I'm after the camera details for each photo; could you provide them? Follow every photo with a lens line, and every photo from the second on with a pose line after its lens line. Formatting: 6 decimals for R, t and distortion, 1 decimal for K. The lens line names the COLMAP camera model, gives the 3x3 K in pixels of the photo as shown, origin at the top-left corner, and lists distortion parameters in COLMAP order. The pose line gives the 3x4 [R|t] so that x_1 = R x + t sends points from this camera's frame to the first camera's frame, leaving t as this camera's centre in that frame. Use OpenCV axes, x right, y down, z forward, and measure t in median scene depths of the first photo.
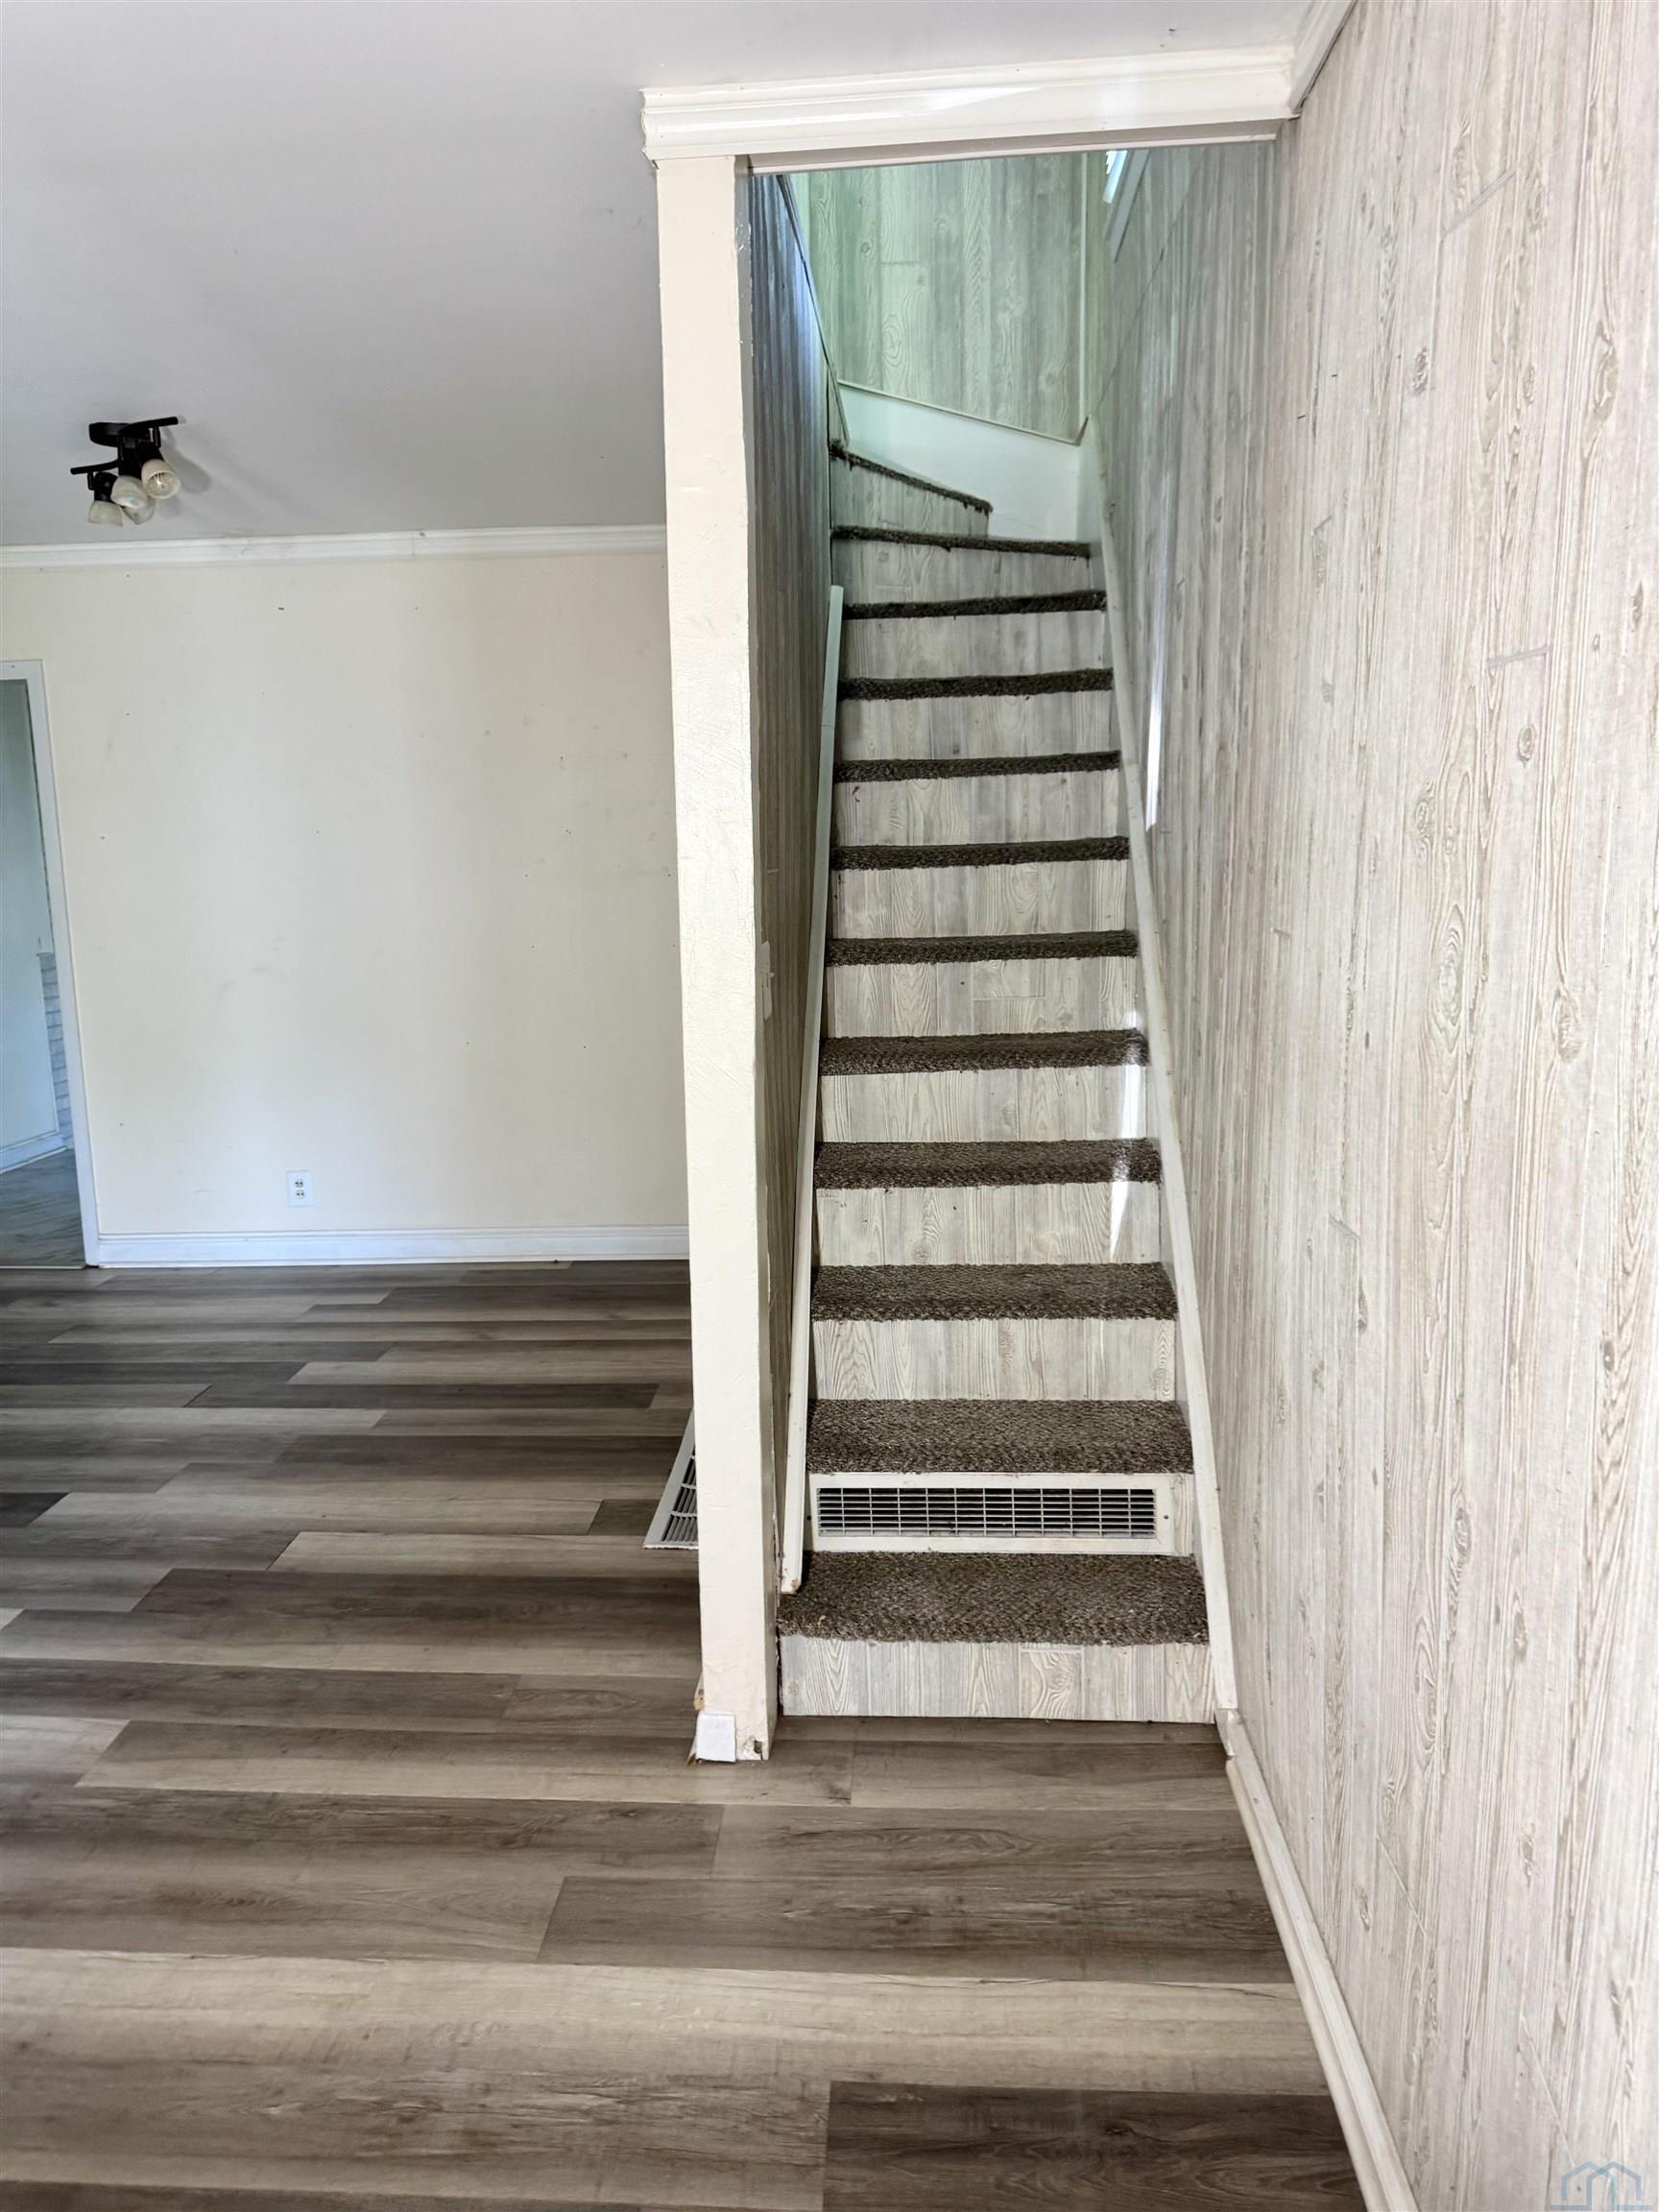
lens RADIAL K [[1535.1, 0, 818.0], [0, 1535.1, 1095.7], [0, 0, 1]] dist [0.133610, -0.266157]
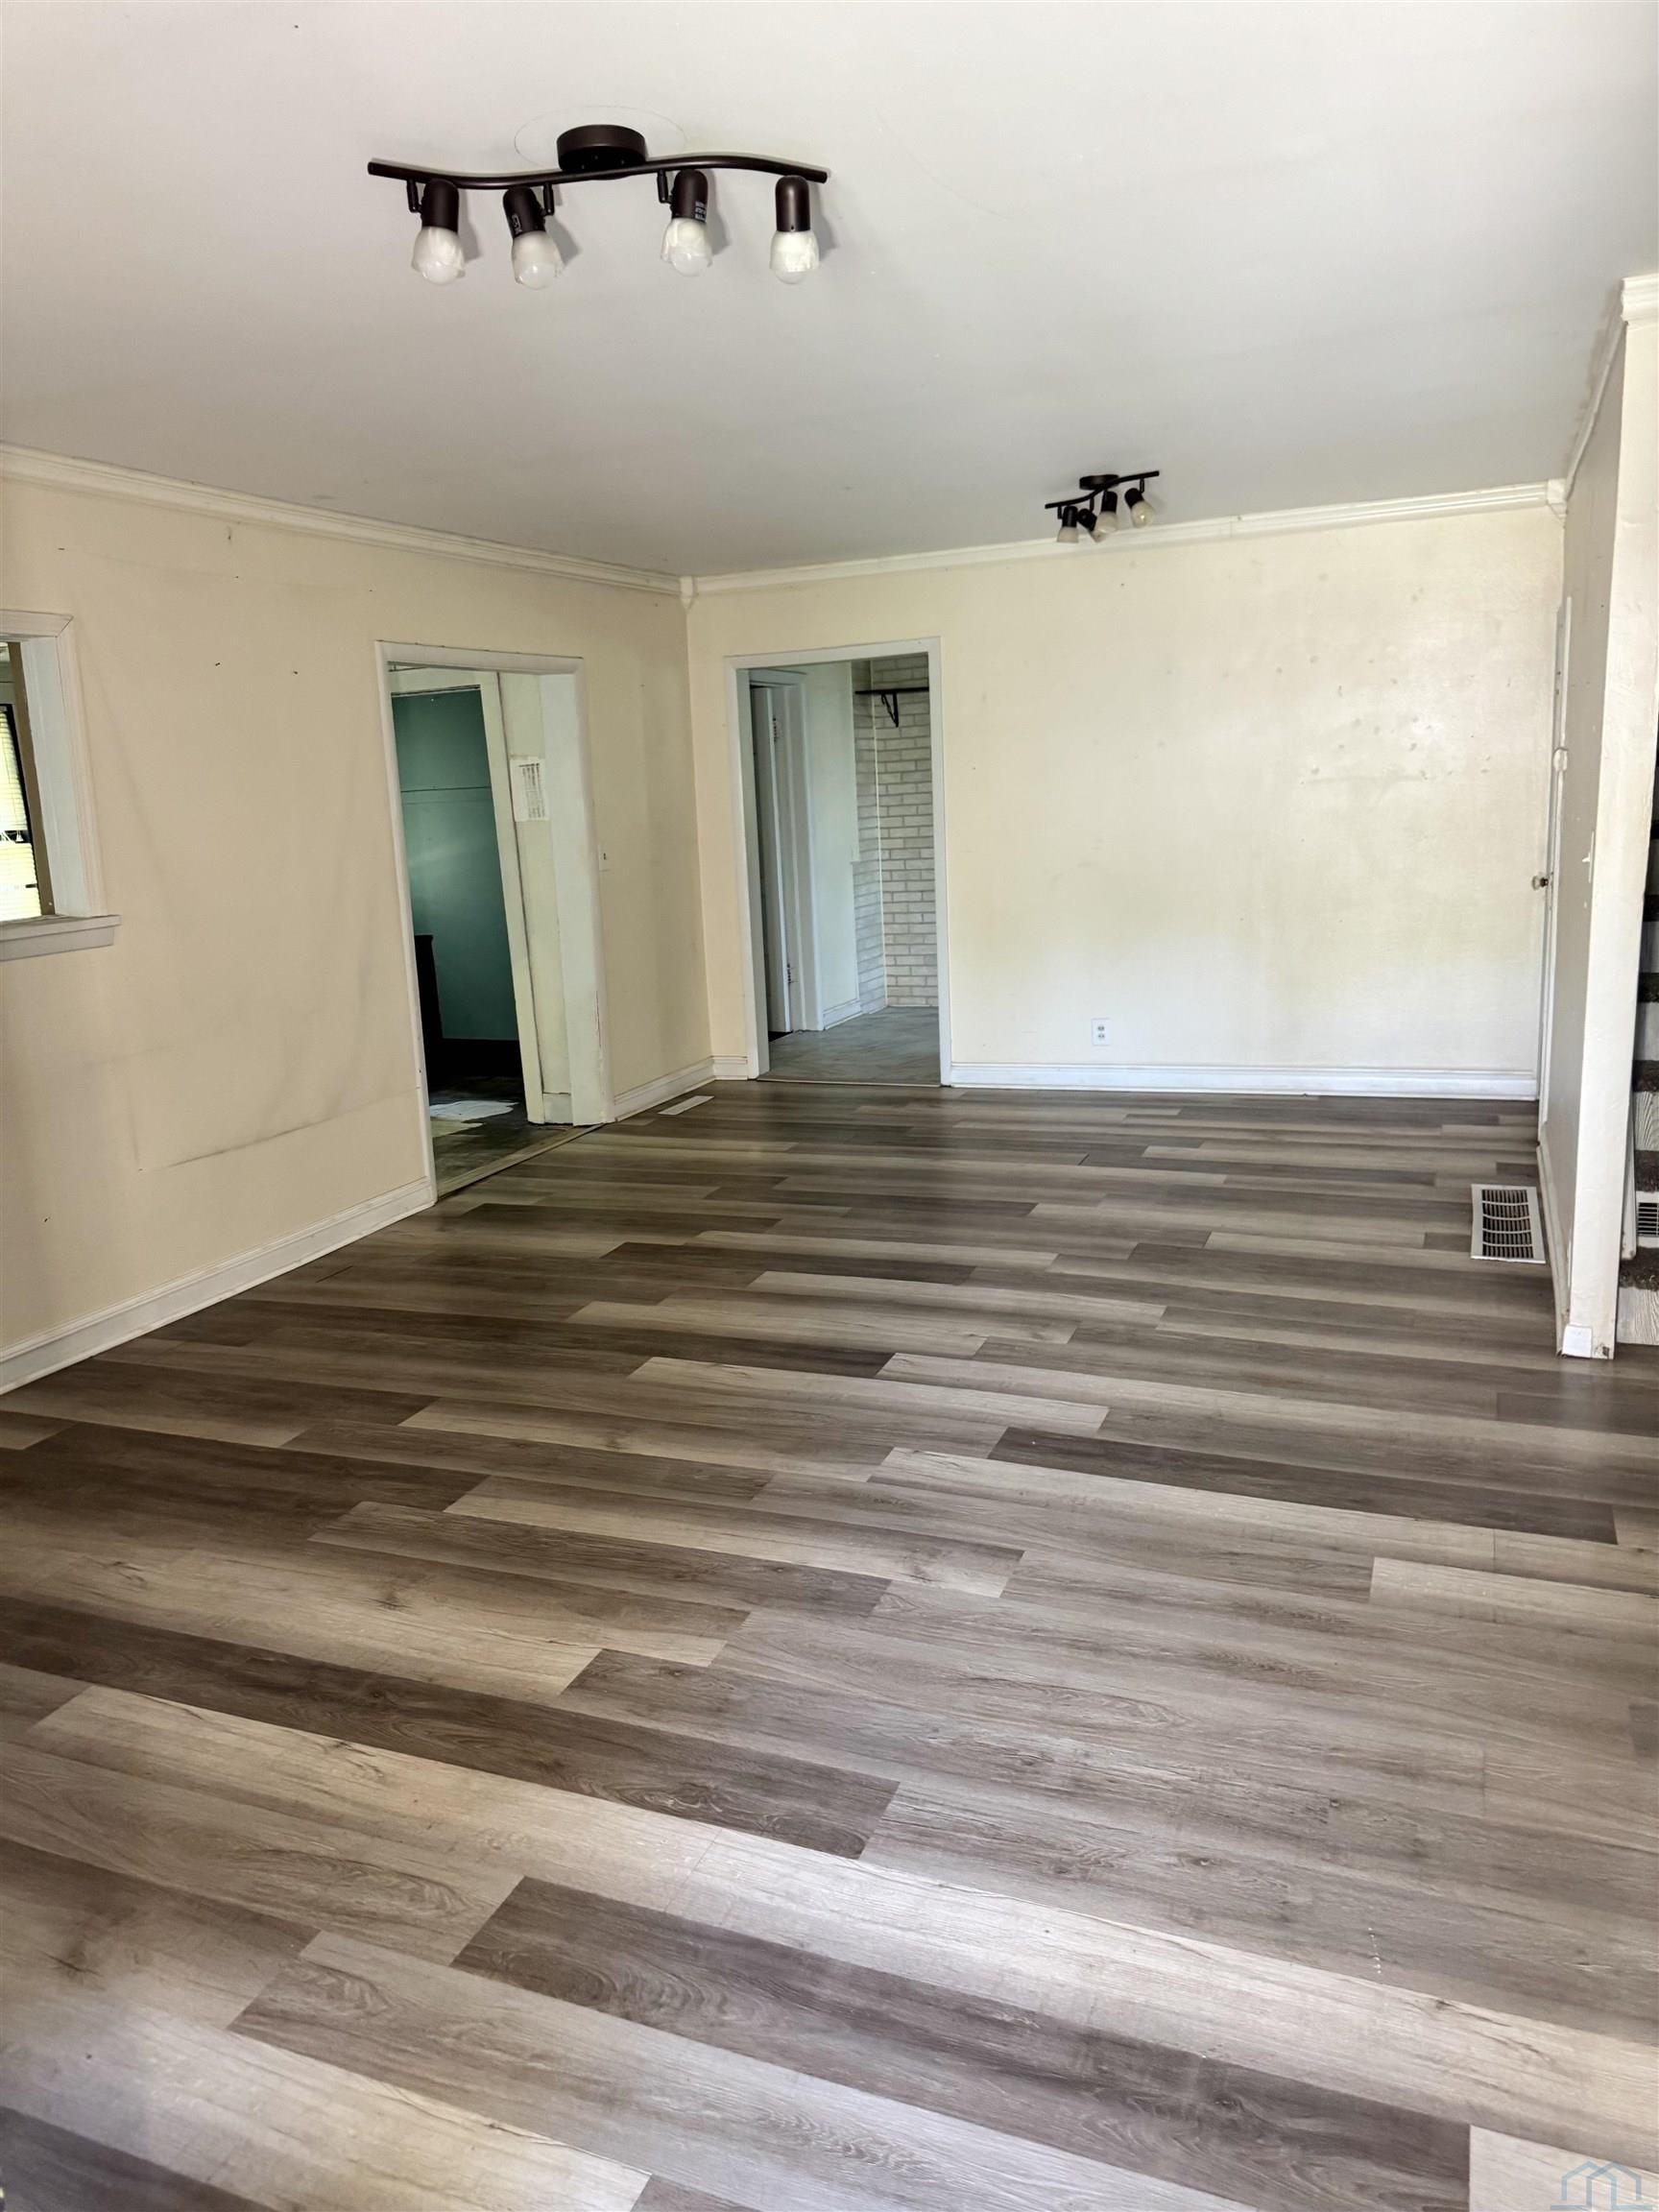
lens RADIAL K [[1535.1, 0, 818.0], [0, 1535.1, 1095.7], [0, 0, 1]] dist [0.133610, -0.266157]
pose [[0.942432, 0.040624, -0.331921, -0.205603], [-0.023937, 0.998243, 0.054210, 0.080201], [0.333540, -0.043144, 0.941748, -0.522703]]
